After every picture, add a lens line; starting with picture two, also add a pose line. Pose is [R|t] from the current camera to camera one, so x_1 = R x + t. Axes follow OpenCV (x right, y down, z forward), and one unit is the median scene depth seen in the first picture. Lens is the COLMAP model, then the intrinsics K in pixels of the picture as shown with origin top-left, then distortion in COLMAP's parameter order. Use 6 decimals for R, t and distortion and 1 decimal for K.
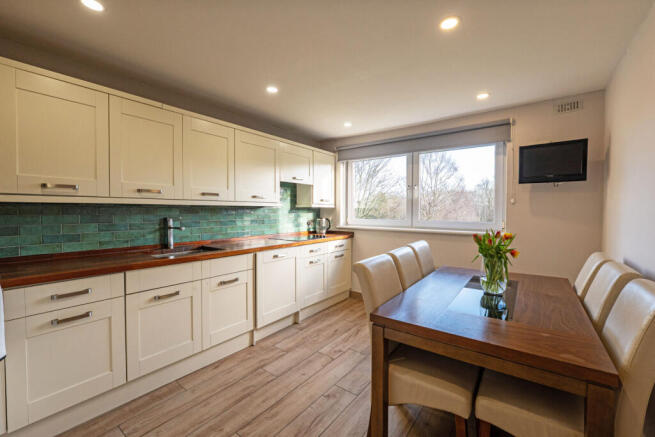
lens RADIAL K [[258.7, 0, 349.6], [0, 258.7, 216.7], [0, 0, 1]] dist [-0.000804, -0.000068]
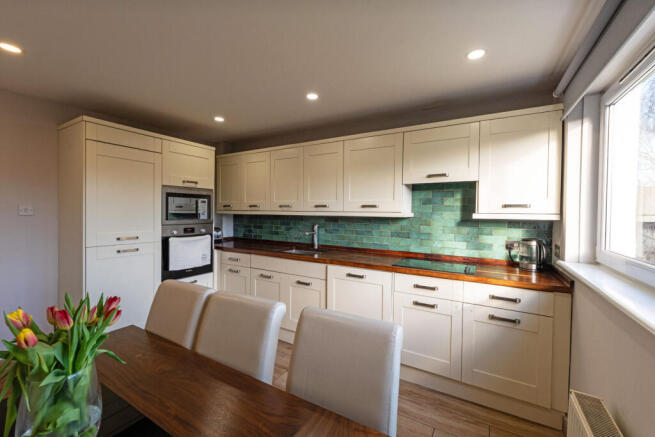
lens RADIAL K [[258.7, 0, 349.6], [0, 258.7, 216.7], [0, 0, 1]] dist [-0.000804, -0.000068]
pose [[0.105065, 0.006683, -0.994443, 0.528193], [-0.040328, 0.999183, 0.002454, -0.038963], [0.993647, 0.039846, 0.105249, 0.842677]]
